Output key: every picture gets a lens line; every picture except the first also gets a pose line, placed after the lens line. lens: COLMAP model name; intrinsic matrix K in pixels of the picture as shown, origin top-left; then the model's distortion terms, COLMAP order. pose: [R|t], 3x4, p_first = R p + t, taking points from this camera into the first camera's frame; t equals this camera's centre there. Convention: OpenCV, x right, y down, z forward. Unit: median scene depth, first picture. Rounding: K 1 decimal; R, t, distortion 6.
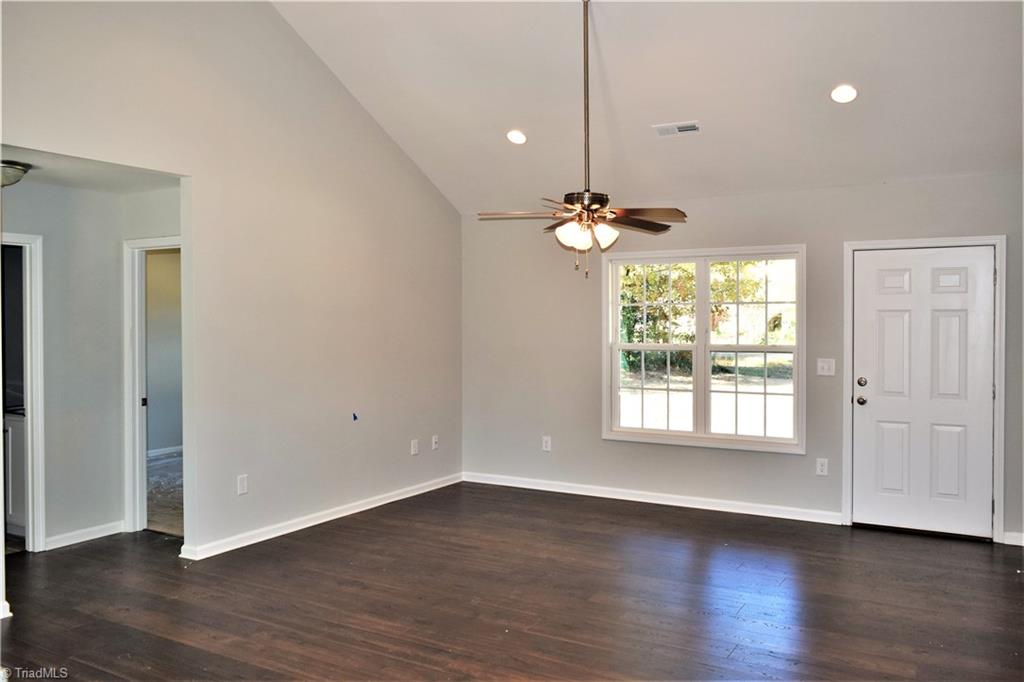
lens RADIAL K [[822.6, 0, 512.0], [0, 822.6, 341.0], [0, 0, 1]] dist [0.059162, 0.000918]
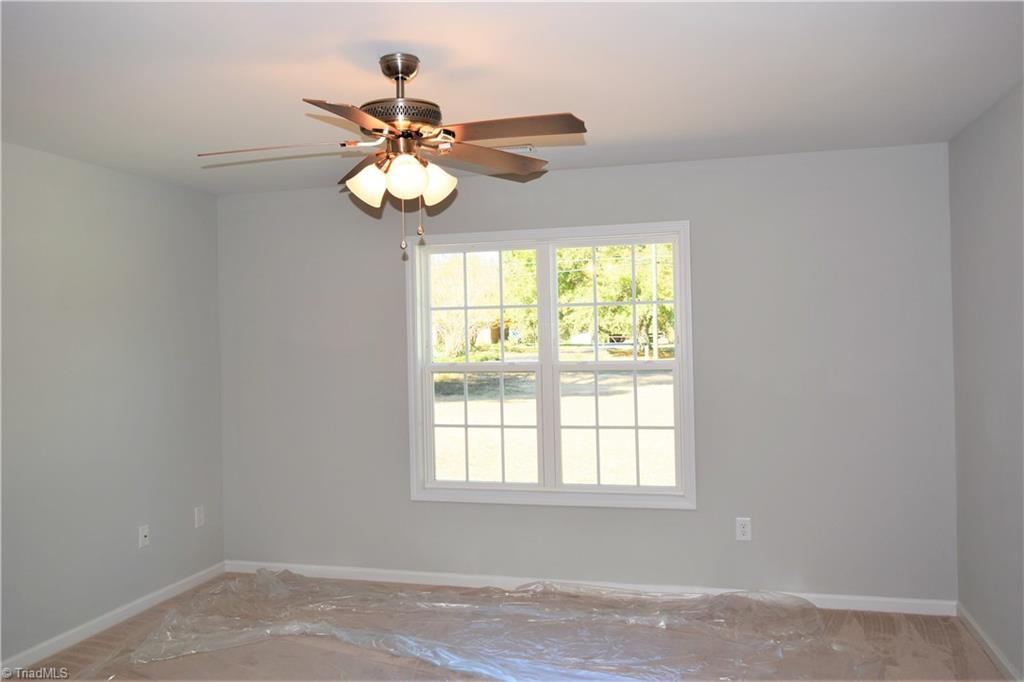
lens RADIAL K [[822.6, 0, 512.0], [0, 822.6, 341.0], [0, 0, 1]] dist [0.059162, 0.000918]
pose [[0.963443, -0.022683, 0.266951, 0.007376], [0.028248, 0.999456, -0.017024, -0.002922], [-0.266420, 0.023943, 0.963560, 0.323817]]
